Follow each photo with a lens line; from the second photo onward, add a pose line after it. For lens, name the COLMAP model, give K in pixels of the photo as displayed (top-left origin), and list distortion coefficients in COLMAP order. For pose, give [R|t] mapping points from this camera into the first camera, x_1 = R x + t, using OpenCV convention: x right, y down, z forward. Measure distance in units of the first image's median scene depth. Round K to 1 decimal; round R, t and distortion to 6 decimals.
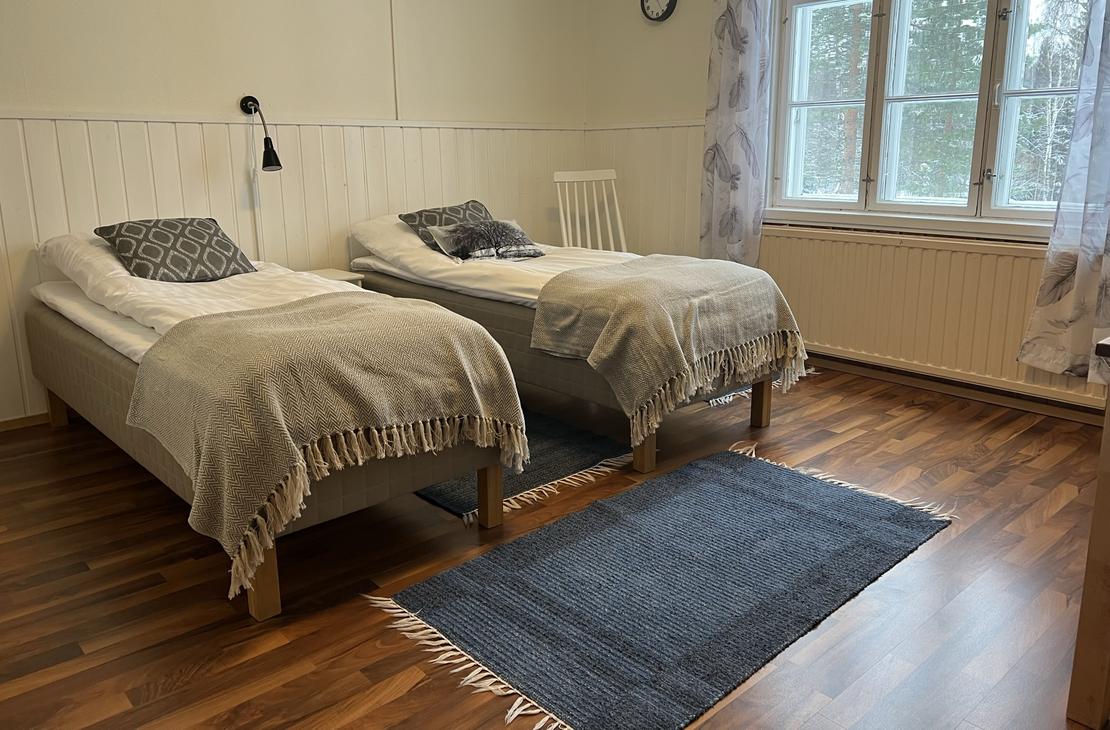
lens RADIAL K [[830.4, 0, 556.8], [0, 830.4, 322.1], [0, 0, 1]] dist [0.056932, -0.002093]
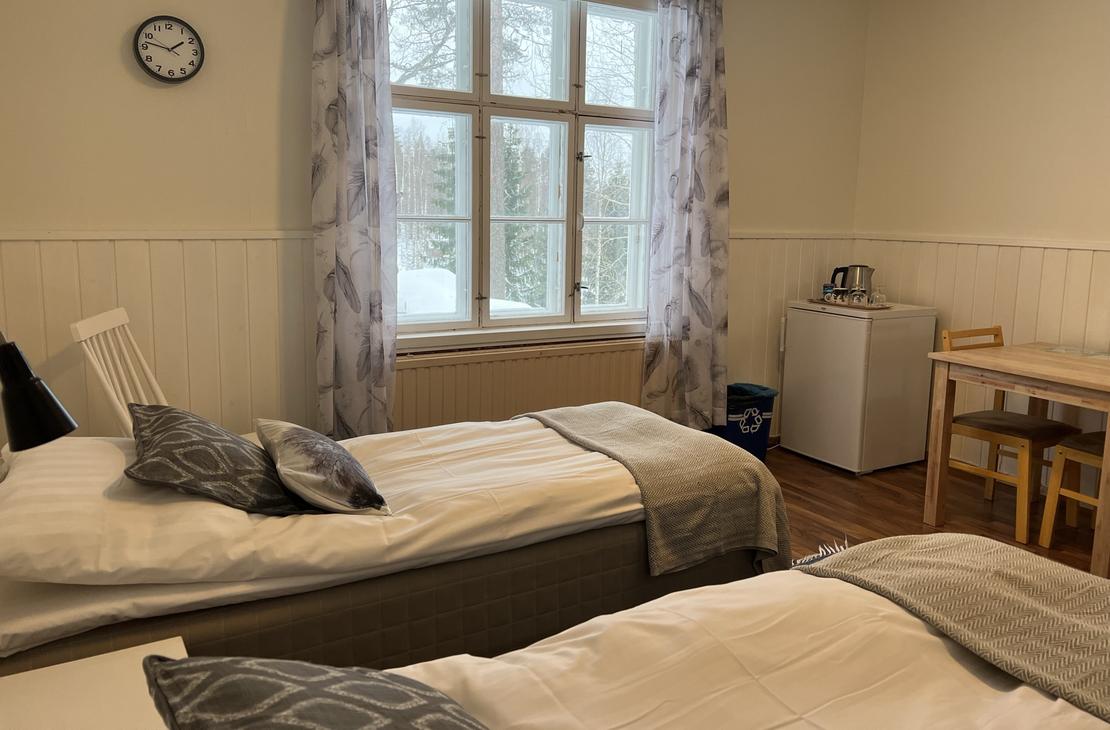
lens RADIAL K [[830.4, 0, 556.8], [0, 830.4, 322.1], [0, 0, 1]] dist [0.056932, -0.002093]
pose [[0.207302, -0.118907, 0.971024, -0.620289], [0.188600, 0.978823, 0.079598, -0.220939], [-0.959925, 0.166634, 0.225337, 0.762831]]
